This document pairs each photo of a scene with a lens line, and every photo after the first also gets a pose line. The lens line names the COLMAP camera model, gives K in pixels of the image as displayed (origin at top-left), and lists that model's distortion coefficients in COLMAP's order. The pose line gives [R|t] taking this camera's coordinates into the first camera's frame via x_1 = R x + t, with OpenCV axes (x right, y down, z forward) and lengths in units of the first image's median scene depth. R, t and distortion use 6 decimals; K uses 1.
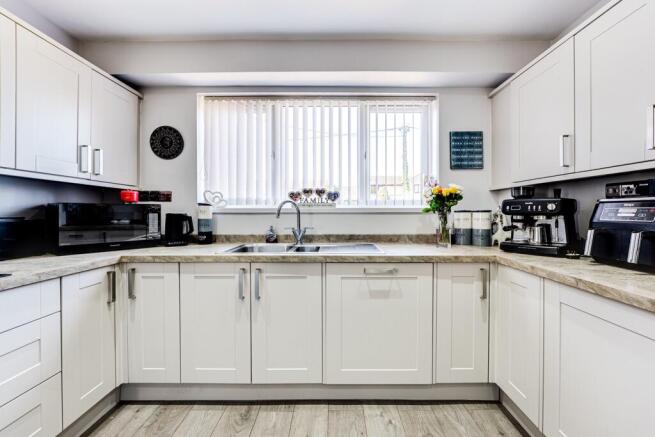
lens RADIAL K [[258.7, 0, 329.5], [0, 258.7, 213.2], [0, 0, 1]] dist [0.000444, 0.000047]
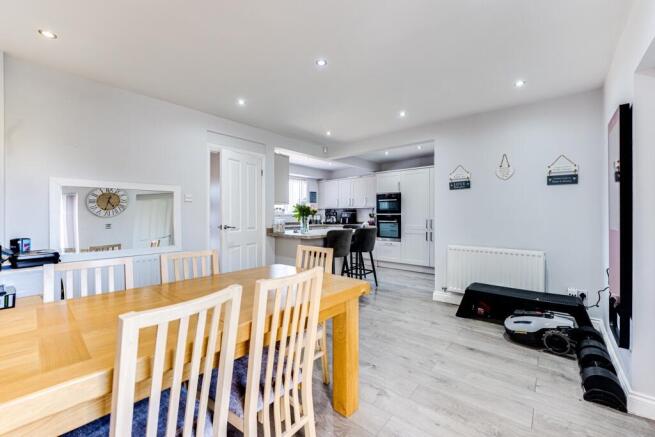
lens RADIAL K [[258.7, 0, 329.5], [0, 258.7, 213.2], [0, 0, 1]] dist [0.000444, 0.000047]
pose [[0.644122, 0.006037, 0.764899, -2.999209], [0.005753, 0.999902, -0.012737, 0.022444], [-0.764901, 0.012605, 0.644025, -2.111796]]
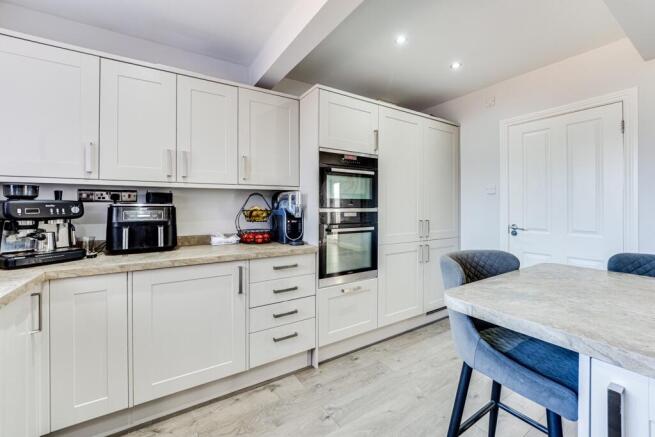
lens RADIAL K [[258.7, 0, 329.5], [0, 258.7, 213.2], [0, 0, 1]] dist [0.000444, 0.000047]
pose [[-0.573656, -0.028600, 0.818597, -0.489774], [0.001133, 0.999362, 0.035709, -0.044147], [-0.819096, 0.021412, -0.573257, 0.733264]]
